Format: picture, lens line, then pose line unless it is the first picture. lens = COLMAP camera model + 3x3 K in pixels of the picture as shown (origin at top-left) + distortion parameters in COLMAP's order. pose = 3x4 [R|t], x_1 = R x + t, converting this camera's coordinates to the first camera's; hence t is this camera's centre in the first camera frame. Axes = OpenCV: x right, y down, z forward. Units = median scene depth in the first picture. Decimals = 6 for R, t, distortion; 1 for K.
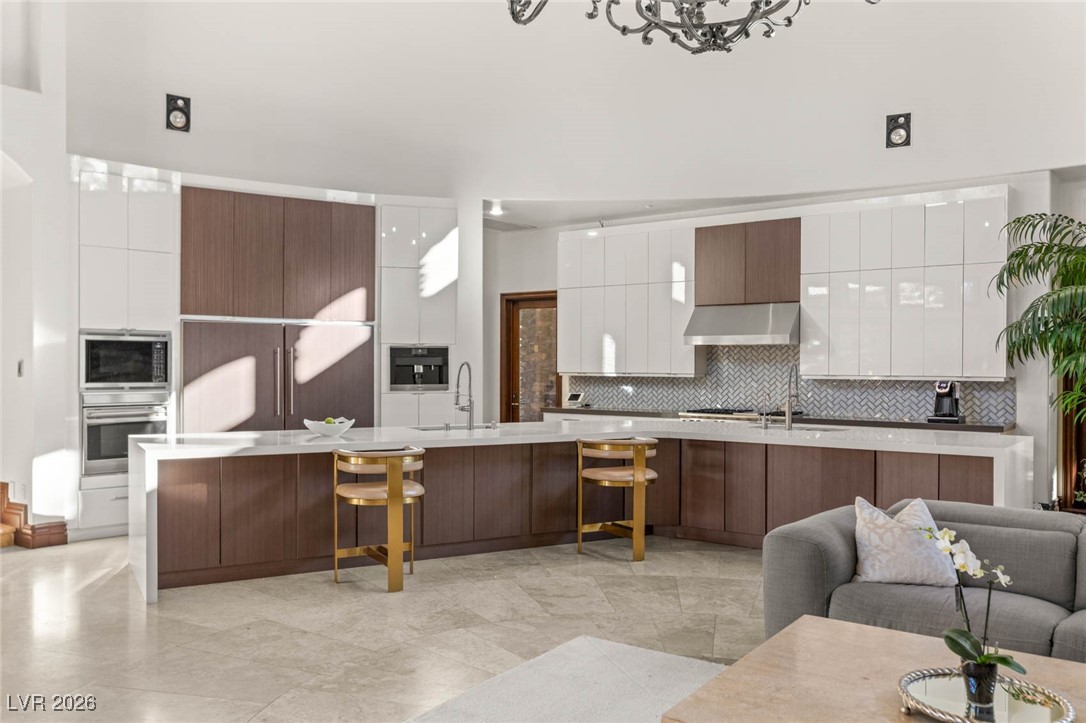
lens RADIAL K [[866.1, 0, 543.0], [0, 866.1, 361.5], [0, 0, 1]] dist [0.000540, -0.000617]
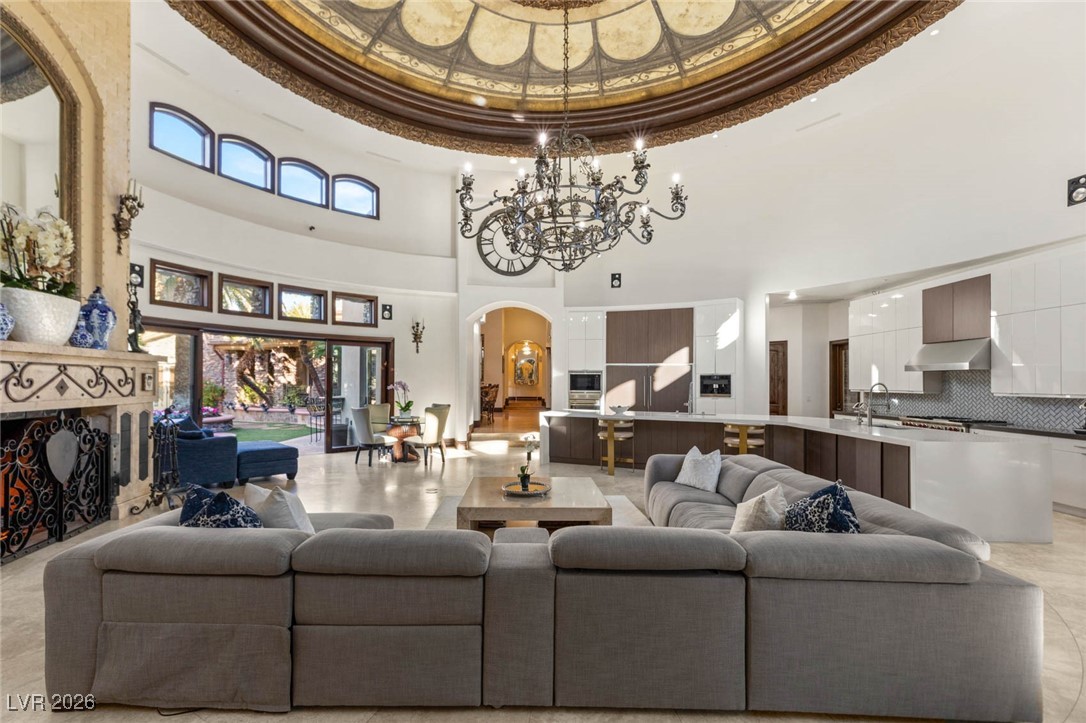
lens RADIAL K [[475.0, 0, 542.3], [0, 475.0, 380.9], [0, 0, 1]] dist [0.000281, 0.000000]
pose [[0.611752, -0.003775, -0.791041, 0.485877], [-0.002072, 0.999978, -0.006374, 0.004425], [0.791047, 0.005538, 0.611730, 0.019294]]
